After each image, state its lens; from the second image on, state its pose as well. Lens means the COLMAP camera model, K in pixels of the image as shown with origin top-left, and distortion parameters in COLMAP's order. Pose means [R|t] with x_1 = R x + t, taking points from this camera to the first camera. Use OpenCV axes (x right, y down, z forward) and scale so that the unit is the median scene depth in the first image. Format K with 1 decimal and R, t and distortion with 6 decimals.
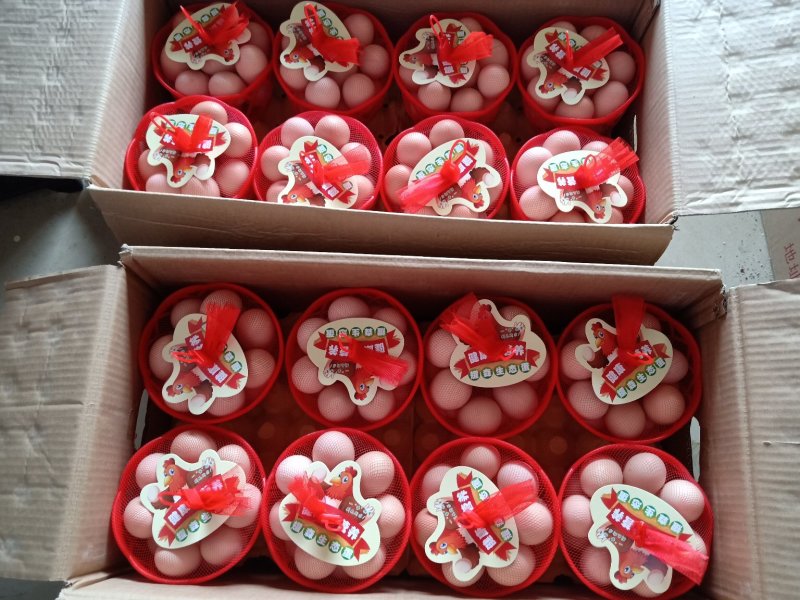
lens RADIAL K [[637.0, 0, 400.0], [0, 637.0, 300.0], [0, 0, 1]] dist [0.083011, -0.192174]
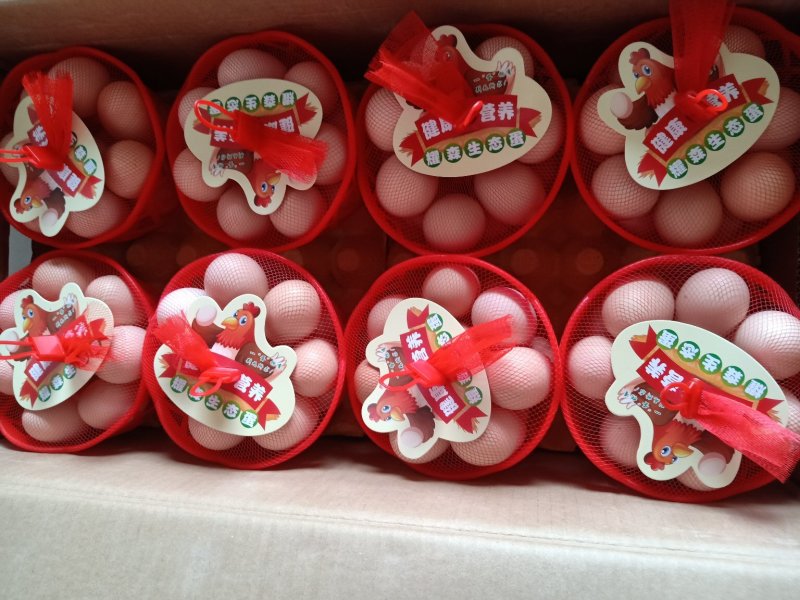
lens RADIAL K [[637.0, 0, 400.0], [0, 637.0, 300.0], [0, 0, 1]] dist [0.083011, -0.192174]
pose [[0.978875, -0.021562, -0.203319, 0.219632], [0.076220, 0.961225, 0.265023, 0.086616], [0.189721, -0.274922, 0.942562, 0.378191]]
